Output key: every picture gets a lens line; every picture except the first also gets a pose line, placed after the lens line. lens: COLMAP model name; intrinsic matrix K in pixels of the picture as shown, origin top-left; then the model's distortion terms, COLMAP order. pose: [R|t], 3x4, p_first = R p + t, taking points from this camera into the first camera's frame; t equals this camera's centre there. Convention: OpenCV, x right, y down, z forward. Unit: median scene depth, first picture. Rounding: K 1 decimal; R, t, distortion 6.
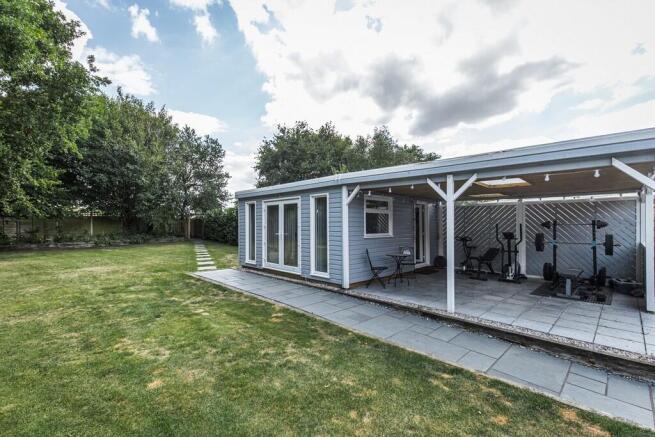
lens RADIAL K [[294.8, 0, 330.1], [0, 294.8, 221.9], [0, 0, 1]] dist [0.004884, 0.000814]
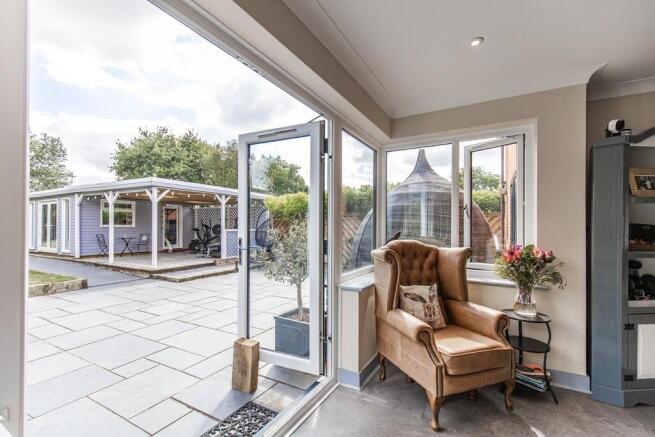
lens RADIAL K [[294.8, 0, 322.7], [0, 294.8, 221.2], [0, 0, 1]] dist [0.004884, 0.000814]
pose [[0.961586, 0.013120, 0.274192, 0.724892], [-0.009121, 0.999833, -0.015857, 0.033079], [-0.274354, 0.012748, 0.961544, -0.729916]]
